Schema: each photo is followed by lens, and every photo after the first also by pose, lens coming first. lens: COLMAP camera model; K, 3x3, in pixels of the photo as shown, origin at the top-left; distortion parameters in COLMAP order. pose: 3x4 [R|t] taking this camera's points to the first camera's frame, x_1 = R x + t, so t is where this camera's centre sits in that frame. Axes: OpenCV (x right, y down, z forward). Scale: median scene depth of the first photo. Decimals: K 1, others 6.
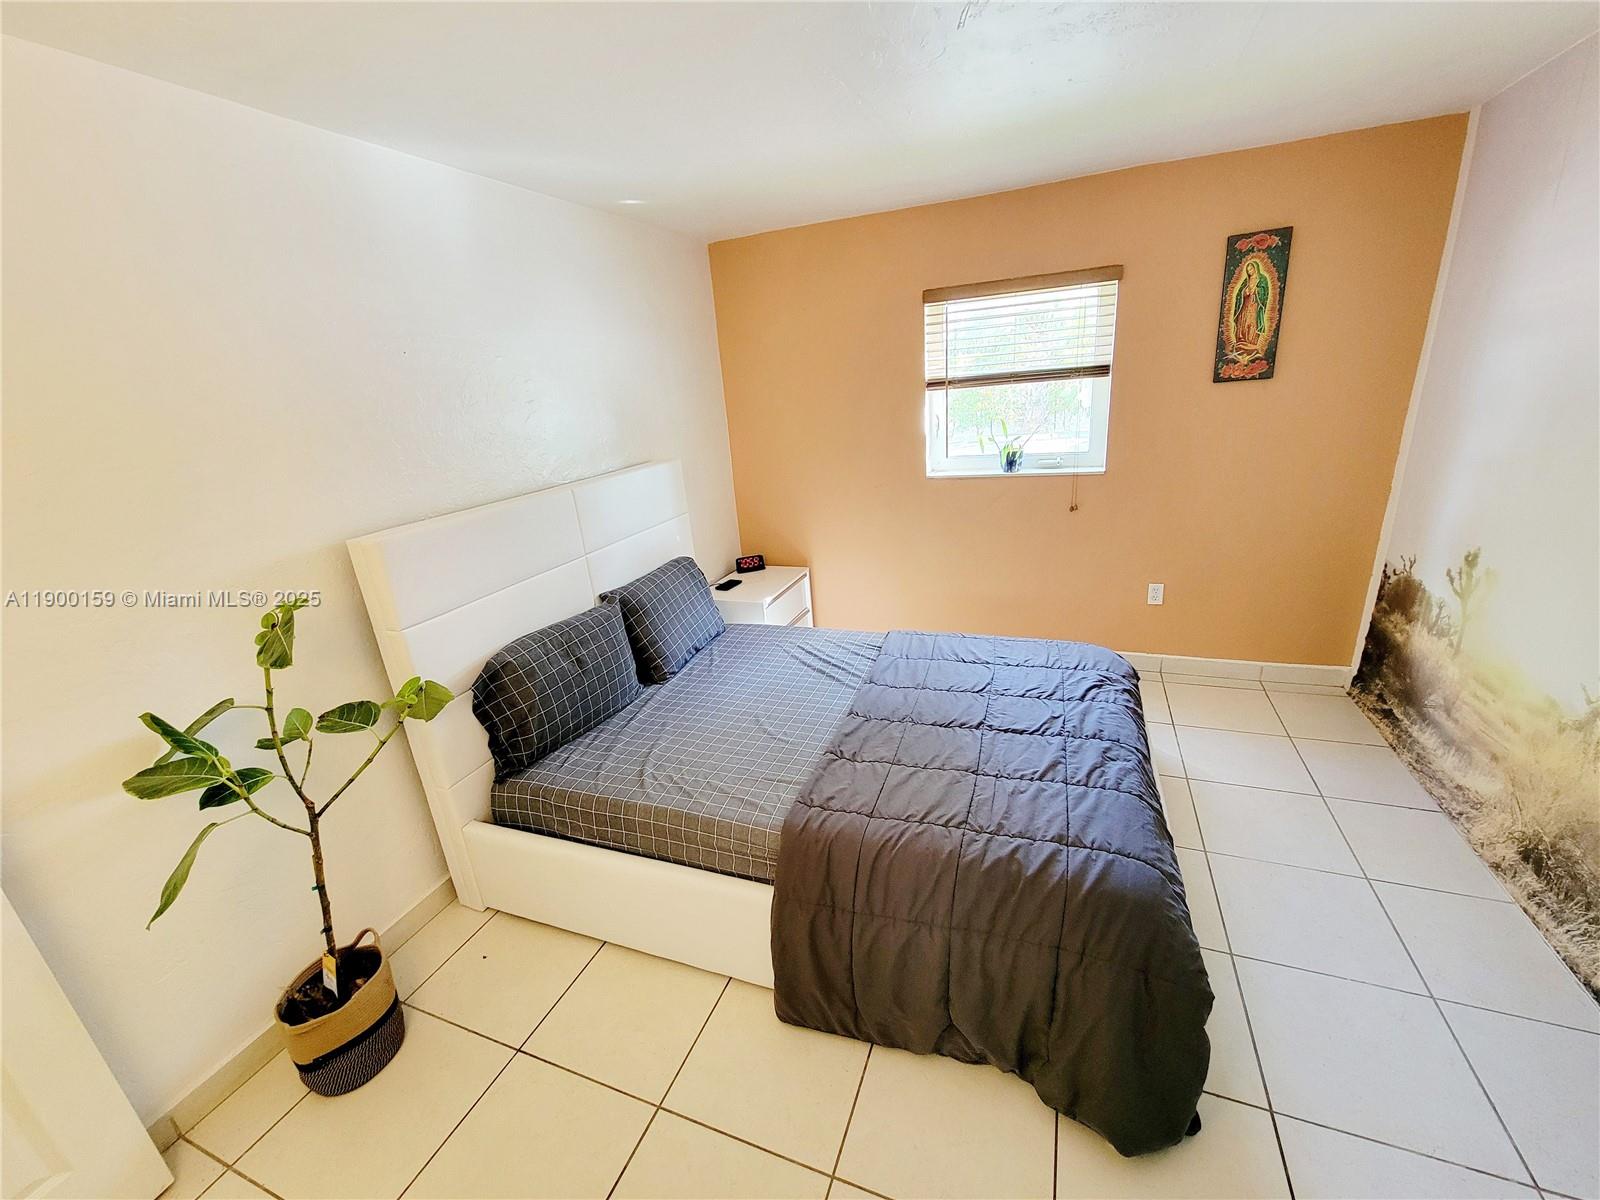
lens RADIAL K [[650.6, 0, 798.3], [0, 650.6, 601.7], [0, 0, 1]] dist [-0.000862, -0.001011]
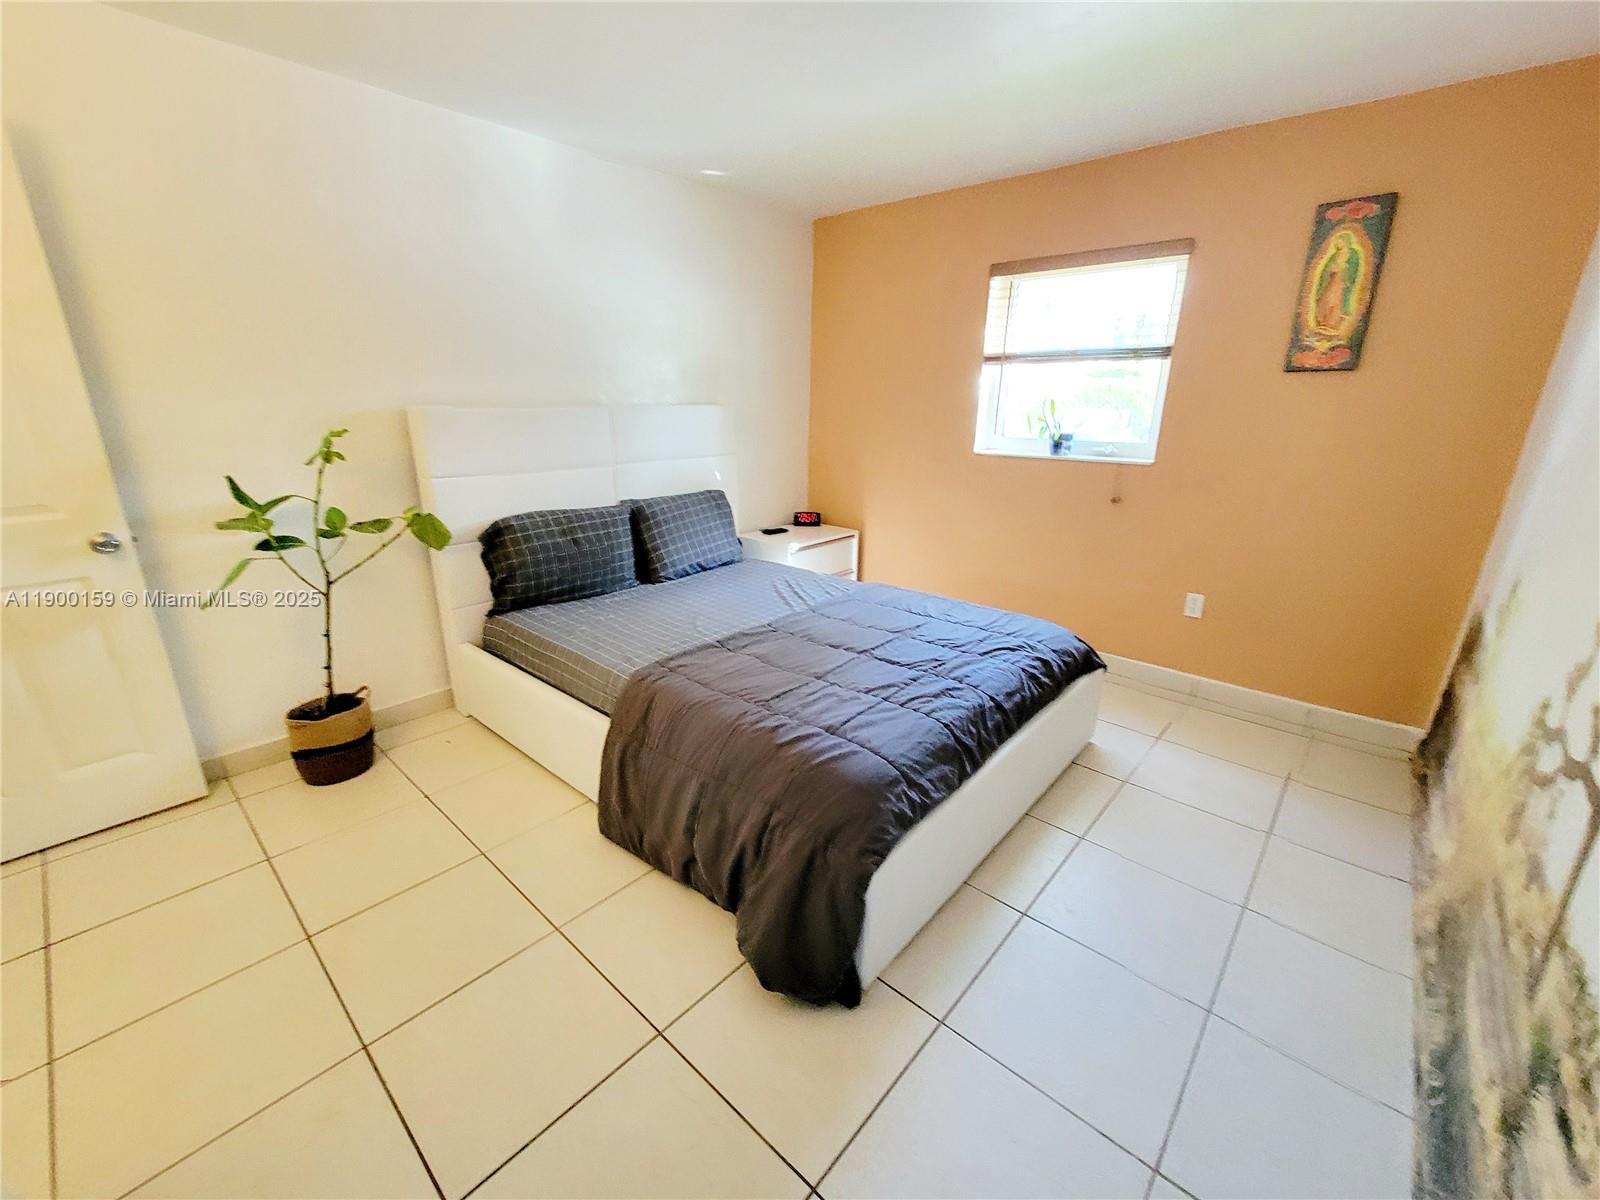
lens RADIAL K [[650.6, 0, 791.7], [0, 650.6, 600.4], [0, 0, 1]] dist [-0.000862, -0.001011]
pose [[0.936728, 0.184138, -0.297714, 0.353083], [-0.187015, 0.982172, 0.019054, 0.083003], [0.295915, 0.037828, 0.954465, -0.034204]]
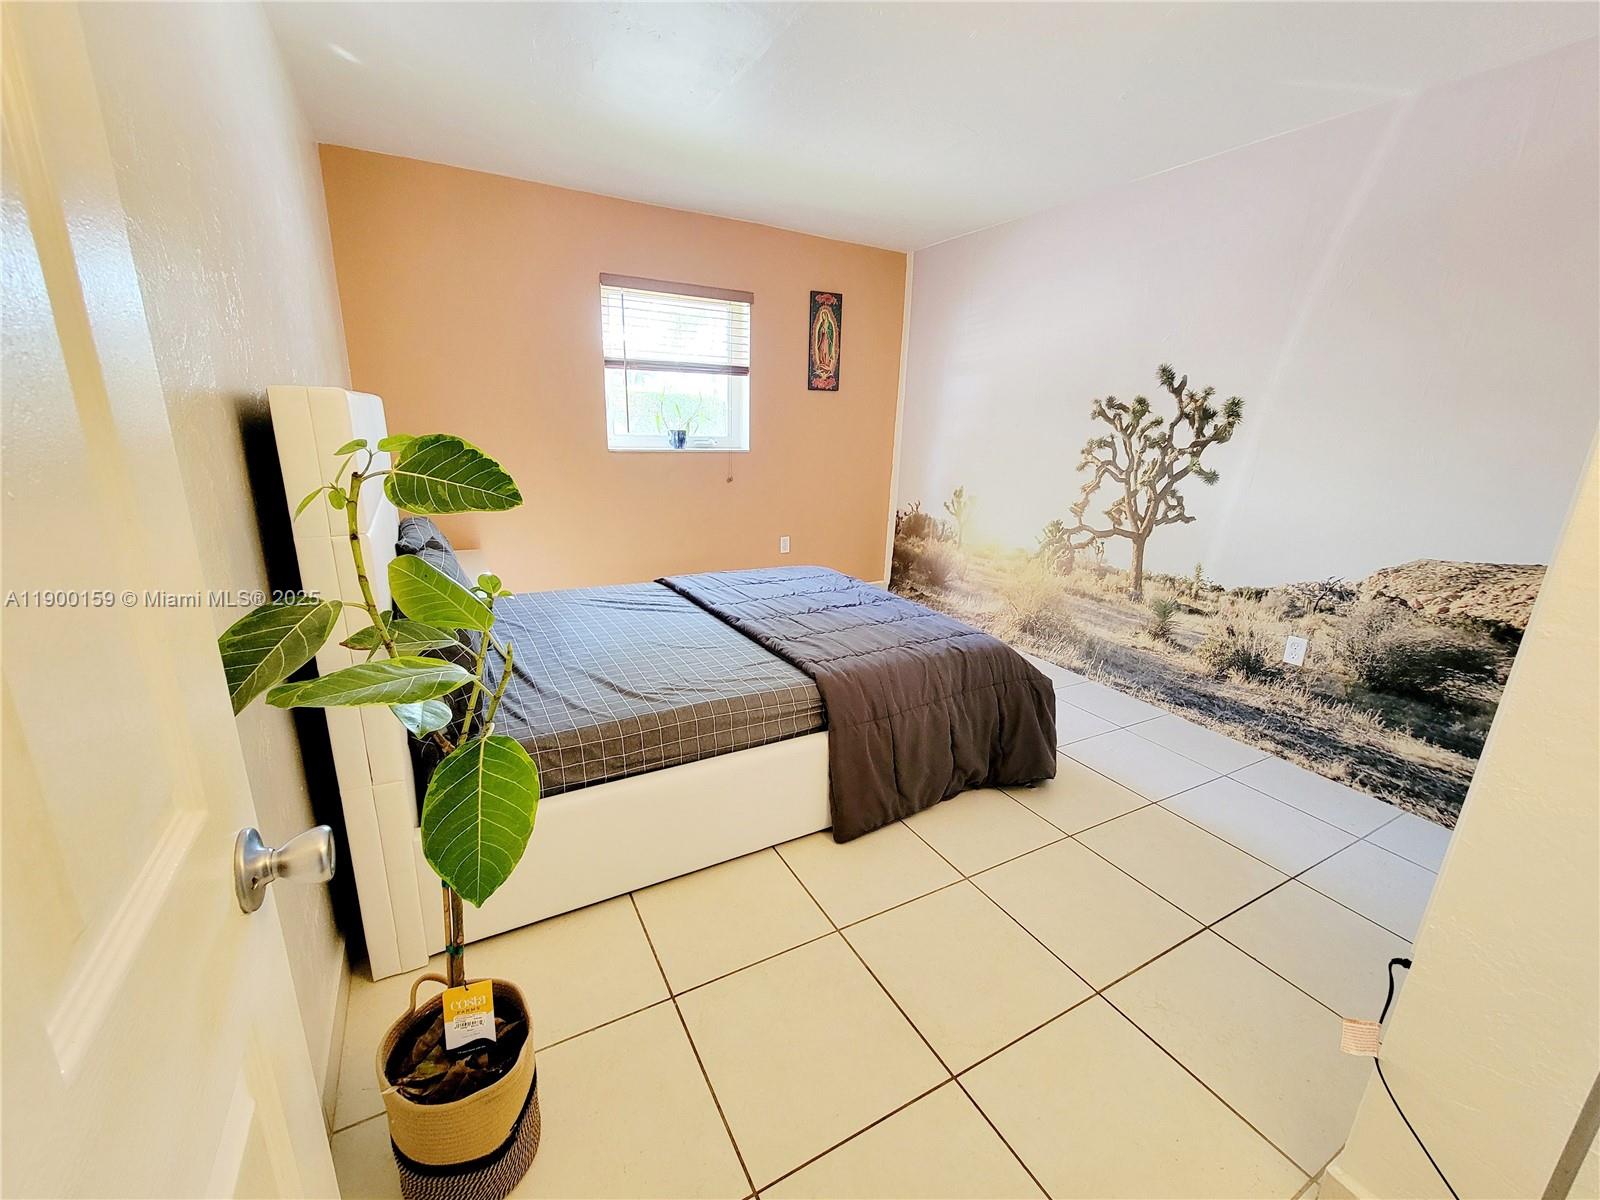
lens RADIAL K [[650.6, 0, 803.9], [0, 650.6, 600.4], [0, 0, 1]] dist [-0.000862, -0.001011]
pose [[0.627148, -0.111023, 0.770947, -0.569261], [0.170250, 0.985395, 0.003410, 0.125160], [-0.760066, 0.129116, 0.636890, 0.159829]]
